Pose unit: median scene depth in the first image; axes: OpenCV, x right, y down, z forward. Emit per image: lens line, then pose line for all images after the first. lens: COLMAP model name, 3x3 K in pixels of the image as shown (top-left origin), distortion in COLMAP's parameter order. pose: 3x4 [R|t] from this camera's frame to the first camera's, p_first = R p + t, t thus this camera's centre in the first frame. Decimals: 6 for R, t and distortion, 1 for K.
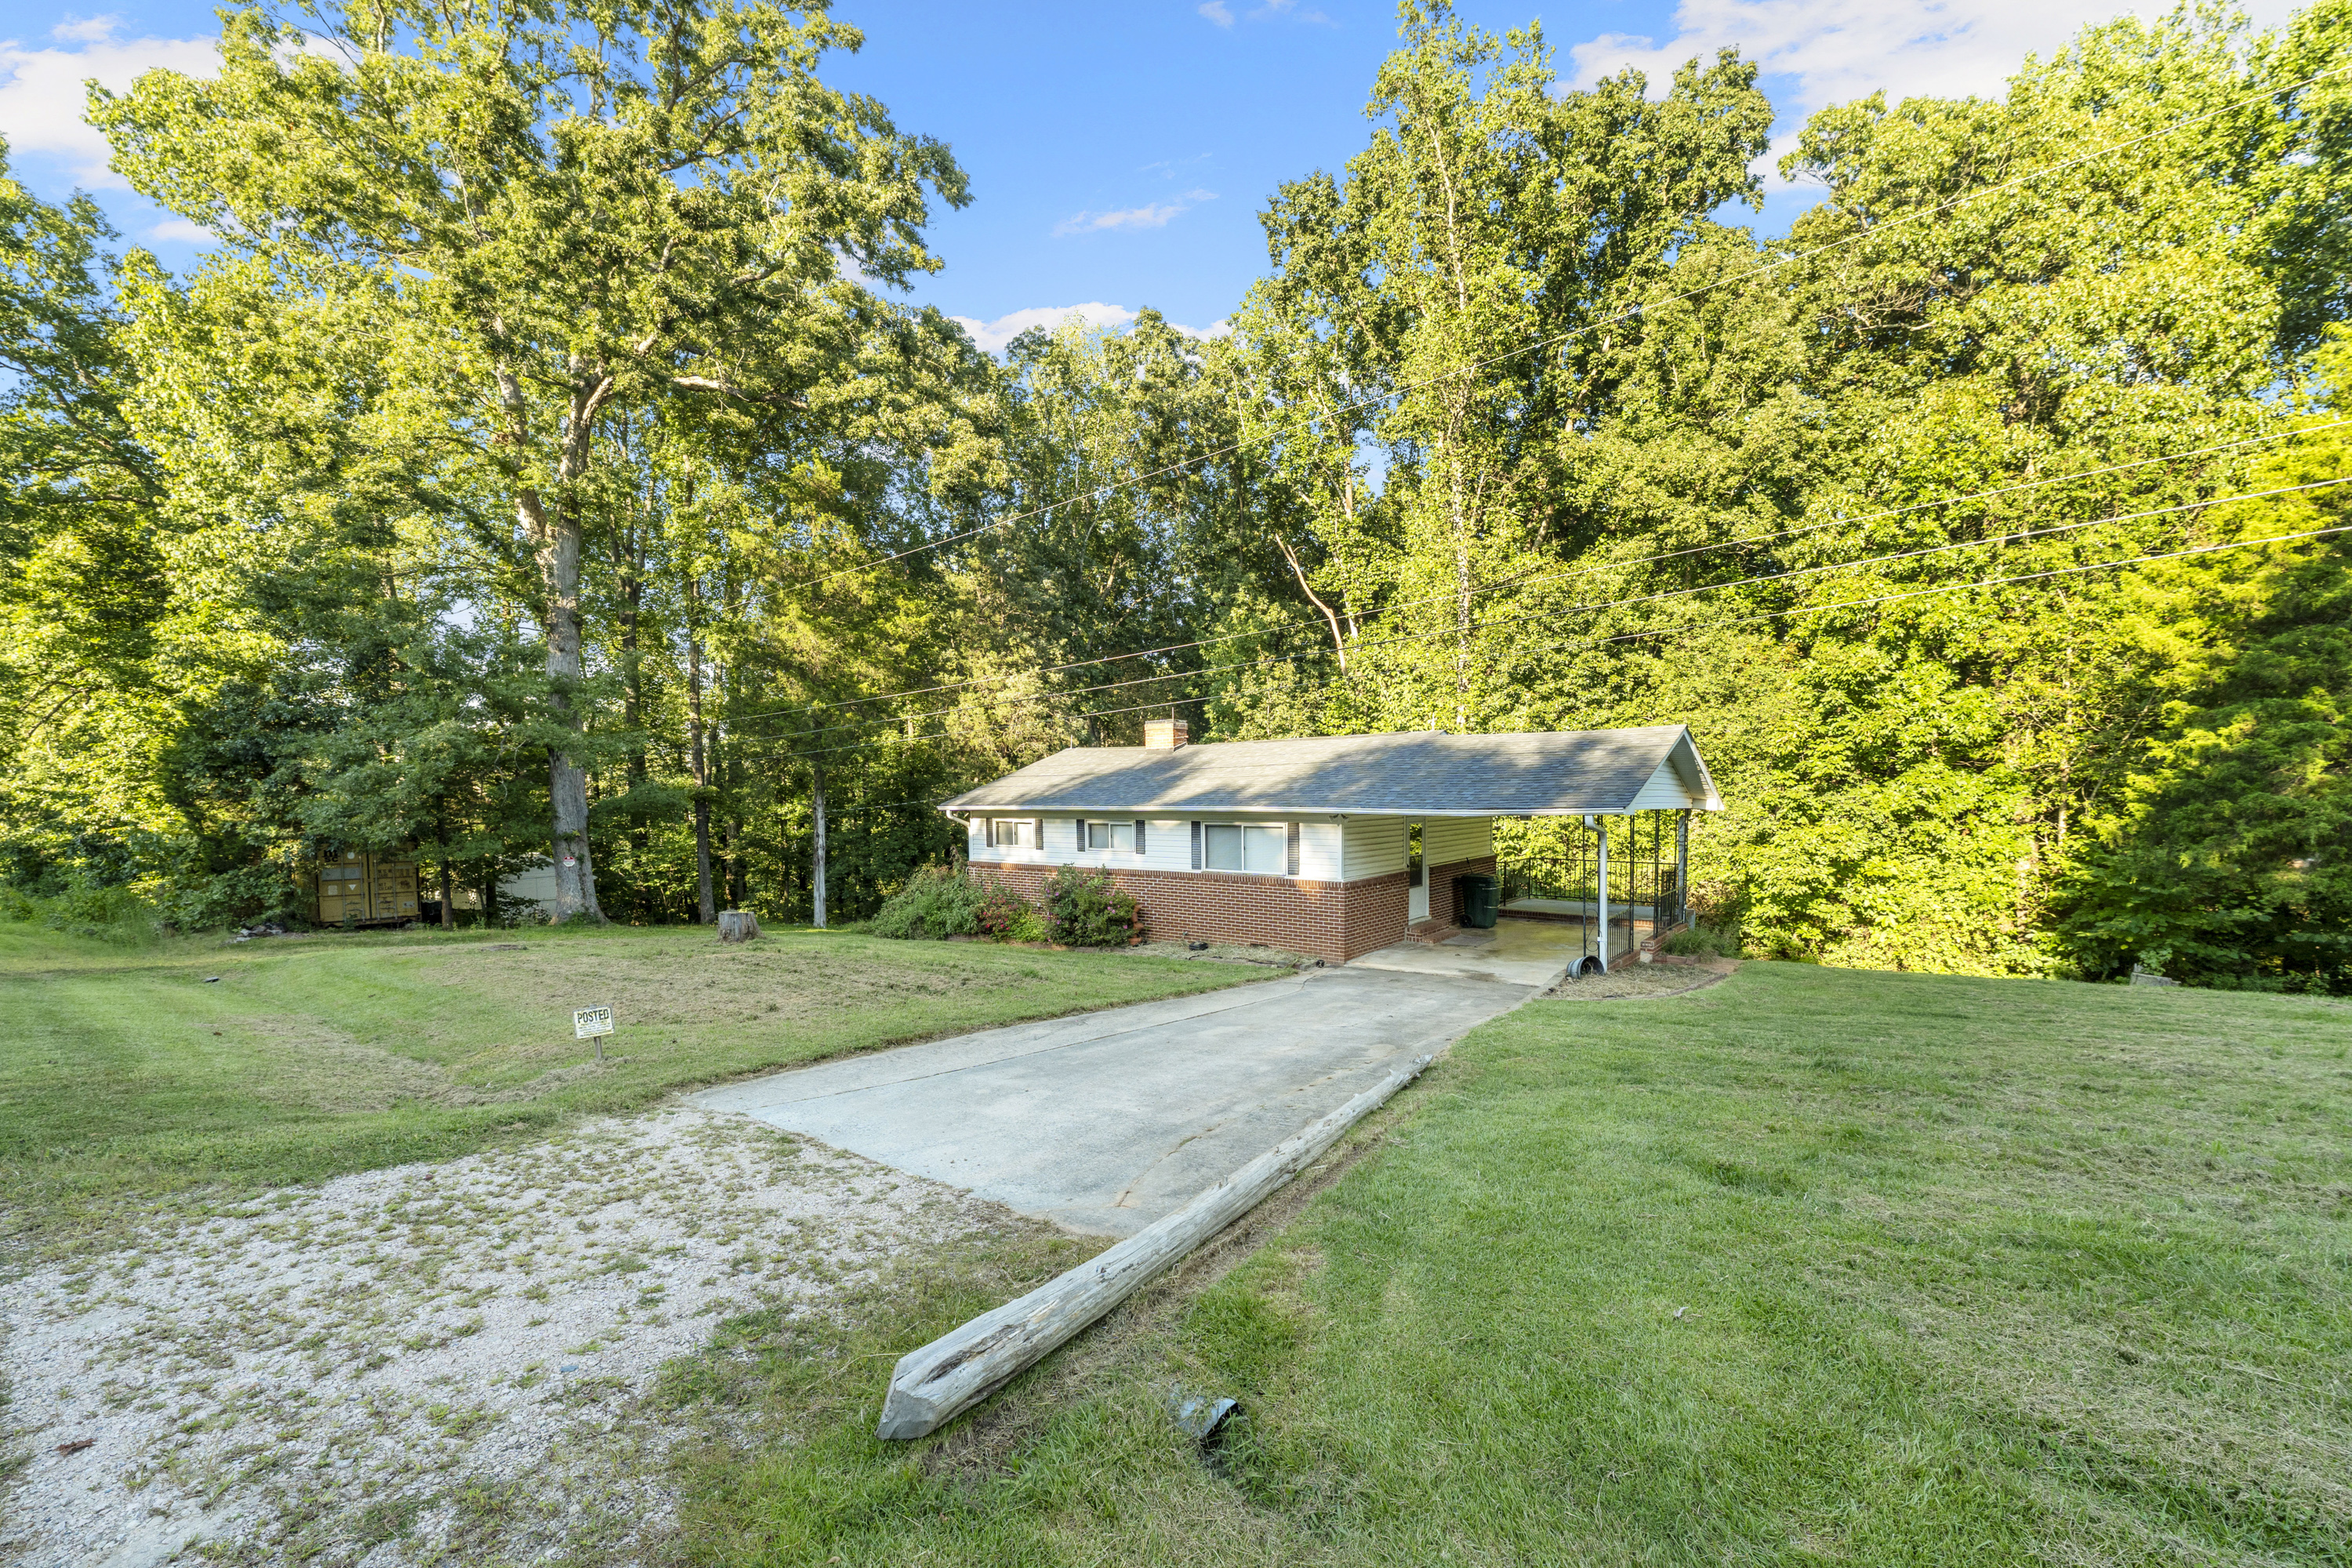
lens RADIAL K [[1066.8, 0, 1135.1], [0, 1066.8, 856.7], [0, 0, 1]] dist [0.001240, 0.000147]
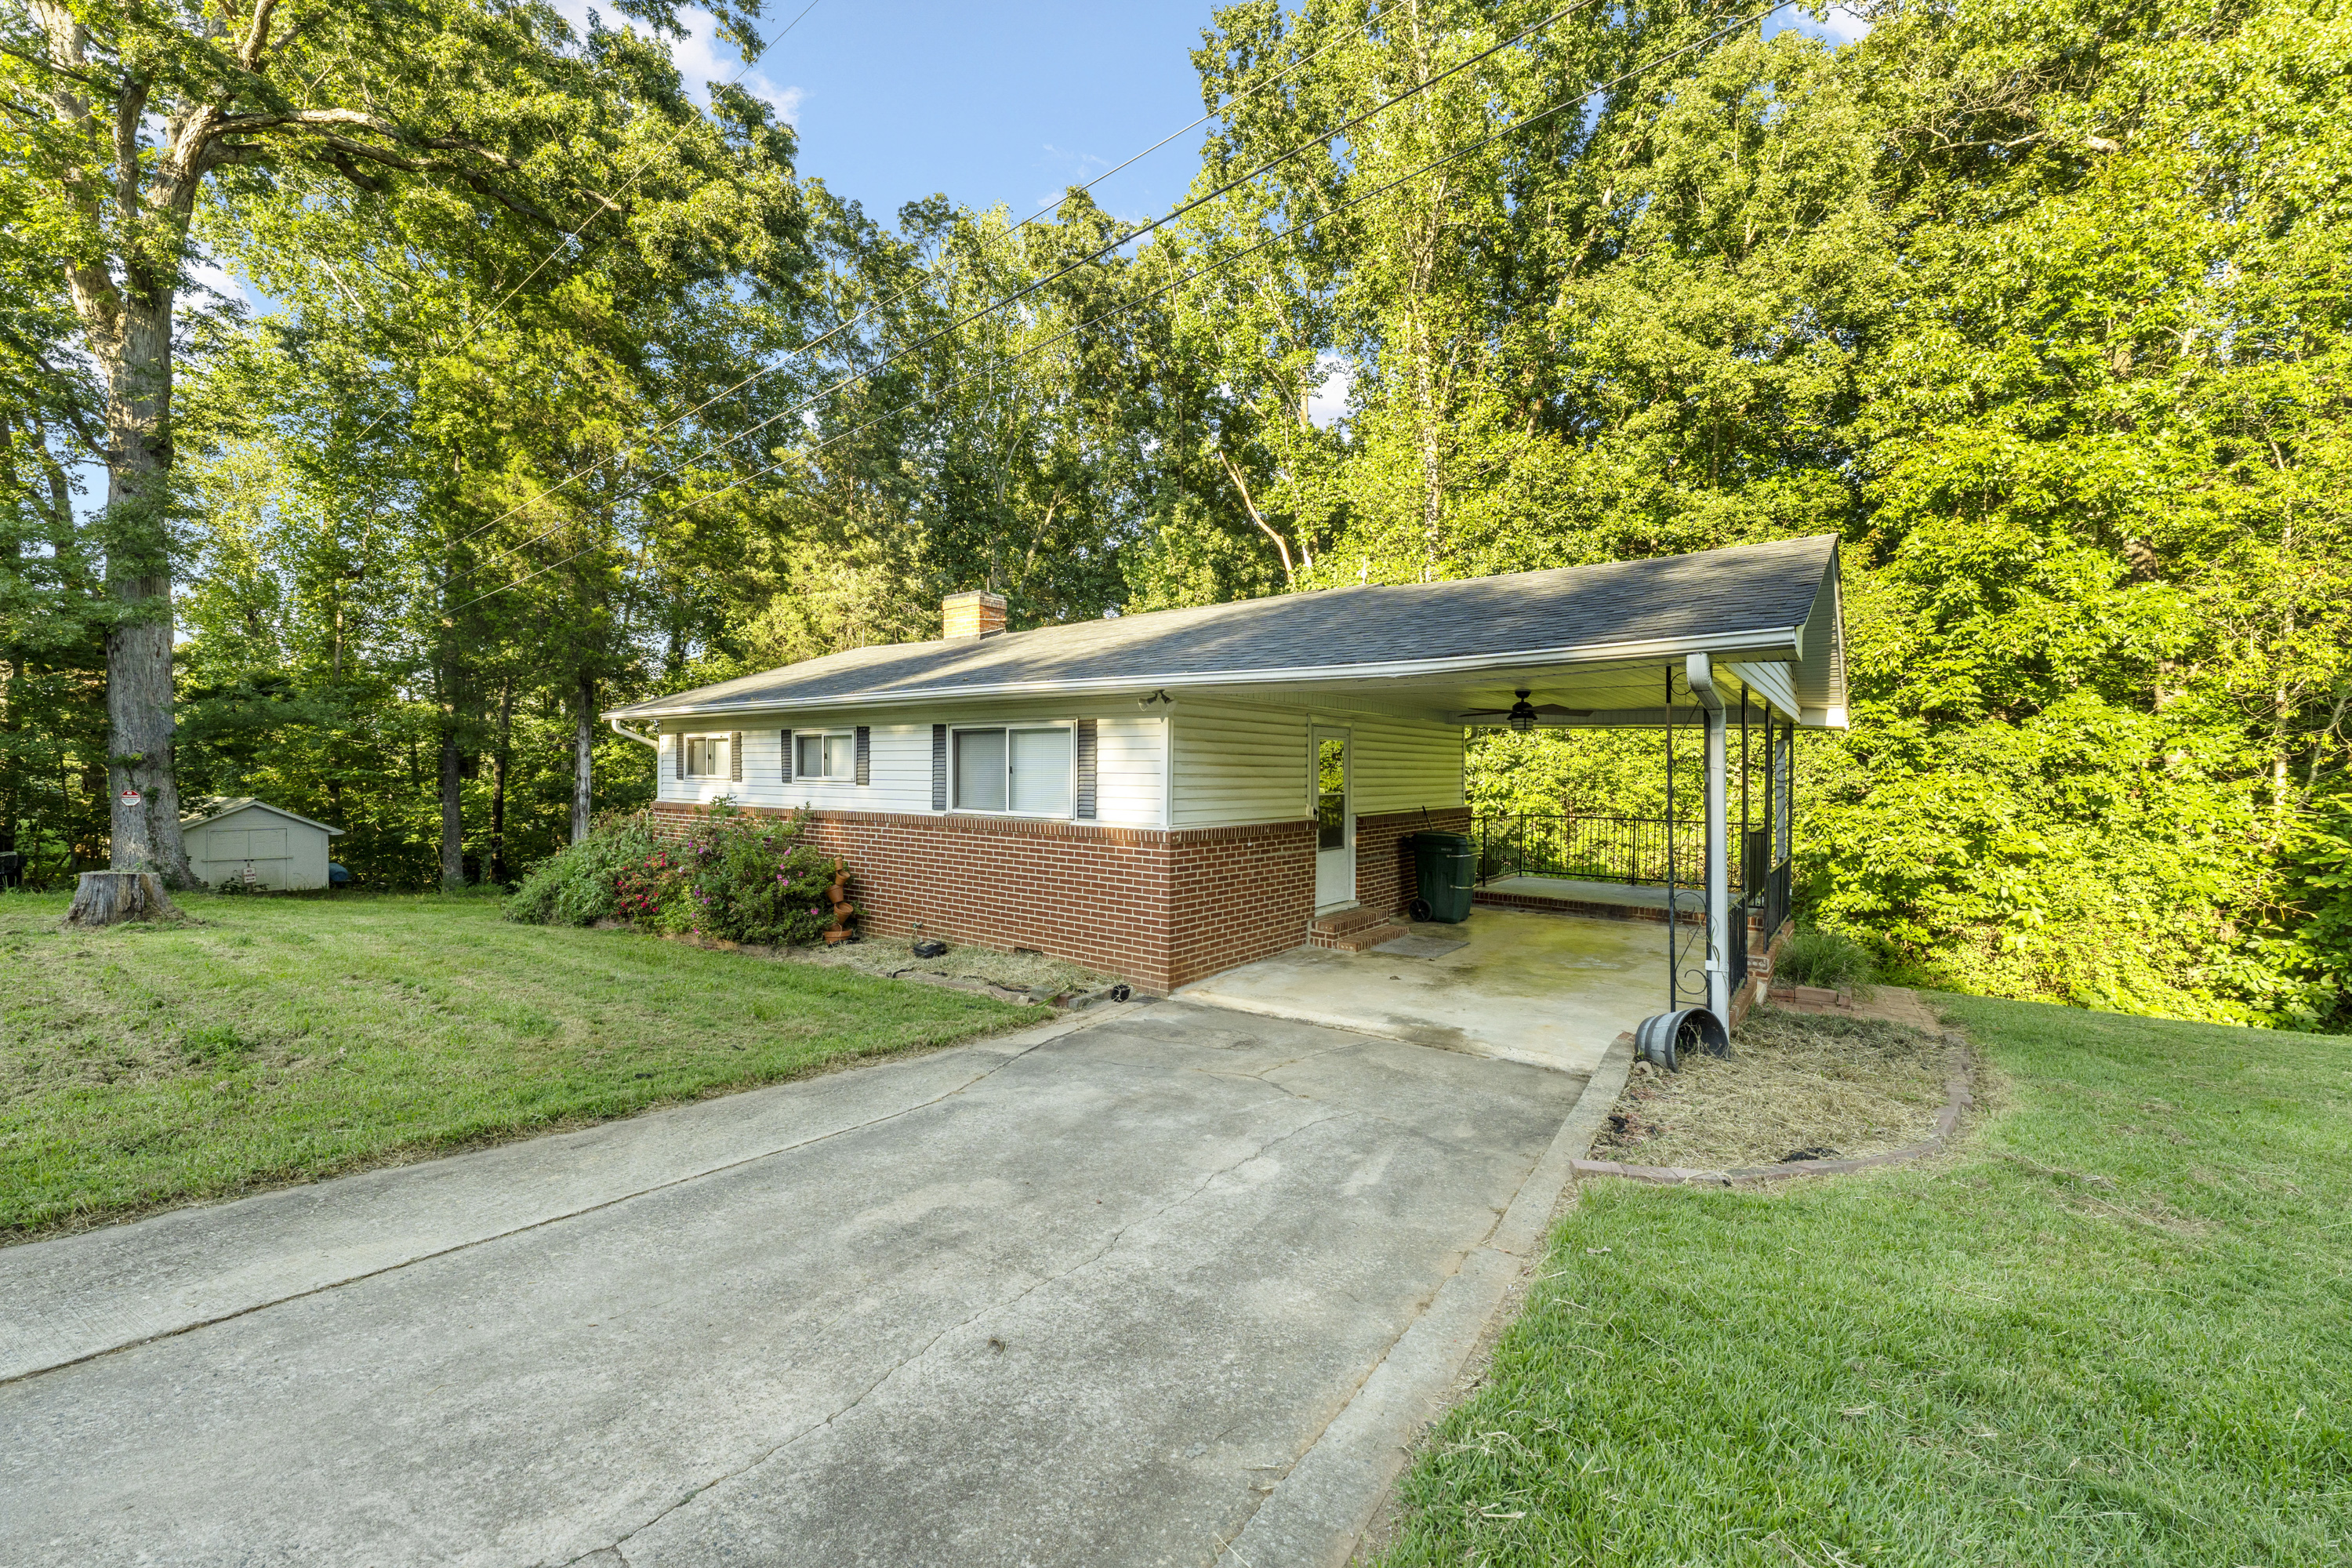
lens RADIAL K [[956.4, 0, 1176.0], [0, 956.4, 784.0], [0, 0, 1]] dist [0.001569, 0.000091]
pose [[0.999545, 0.019817, 0.022725, 0.132017], [-0.018467, 0.998138, -0.058140, 0.019403], [-0.023835, 0.057694, 0.998050, 0.383411]]
